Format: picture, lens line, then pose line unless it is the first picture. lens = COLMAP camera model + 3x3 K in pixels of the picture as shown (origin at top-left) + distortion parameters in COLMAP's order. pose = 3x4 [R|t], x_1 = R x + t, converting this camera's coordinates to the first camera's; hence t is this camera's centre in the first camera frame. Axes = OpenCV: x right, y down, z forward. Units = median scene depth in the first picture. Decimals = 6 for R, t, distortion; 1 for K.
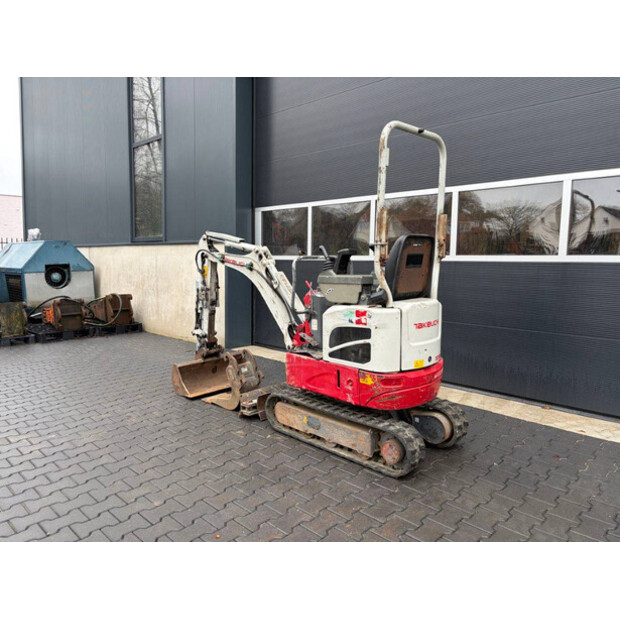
lens RADIAL K [[471.2, 0, 309.8], [0, 471.2, 306.6], [0, 0, 1]] dist [0.043810, -0.045826]
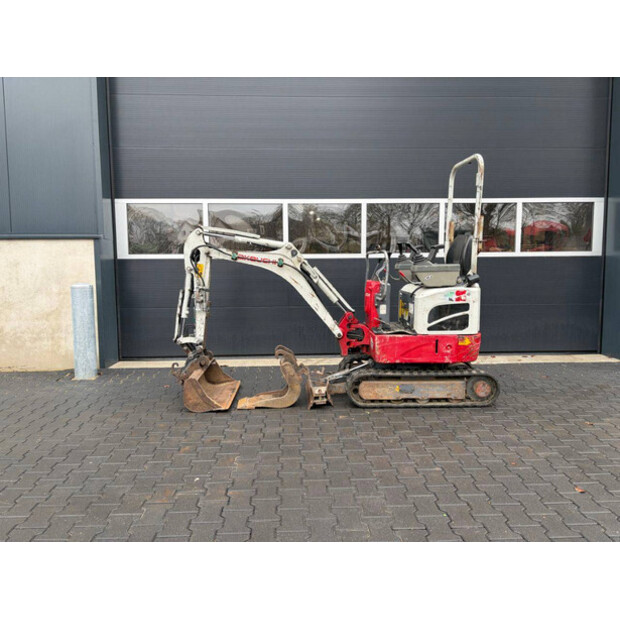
lens RADIAL K [[471.2, 0, 305.8], [0, 471.2, 312.0], [0, 0, 1]] dist [0.043810, -0.045826]
pose [[0.689053, -0.083853, 0.719844, -1.083462], [0.085664, 0.995744, 0.033993, -0.013227], [-0.719630, 0.038242, 0.693303, 0.359245]]
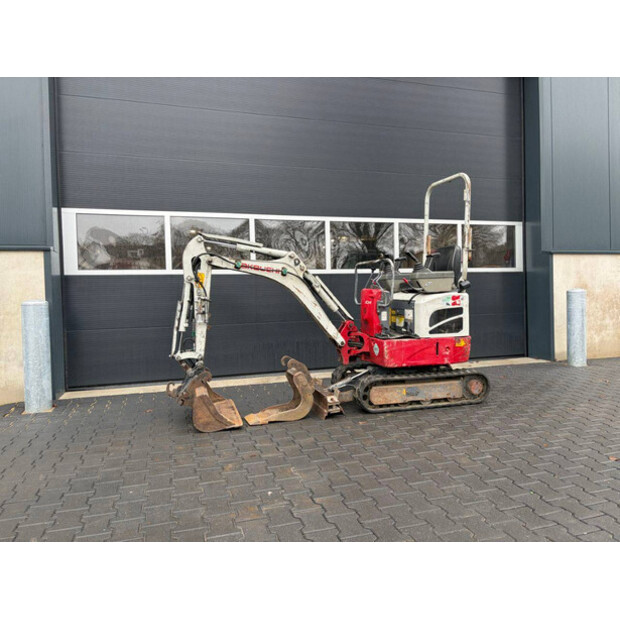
lens RADIAL K [[471.2, 0, 311.9], [0, 471.2, 309.9], [0, 0, 1]] dist [0.043810, -0.045826]
pose [[0.475121, -0.045789, 0.878728, -1.278654], [0.115168, 0.993290, -0.010512, 0.015248], [-0.872351, 0.106196, 0.477206, 0.646629]]
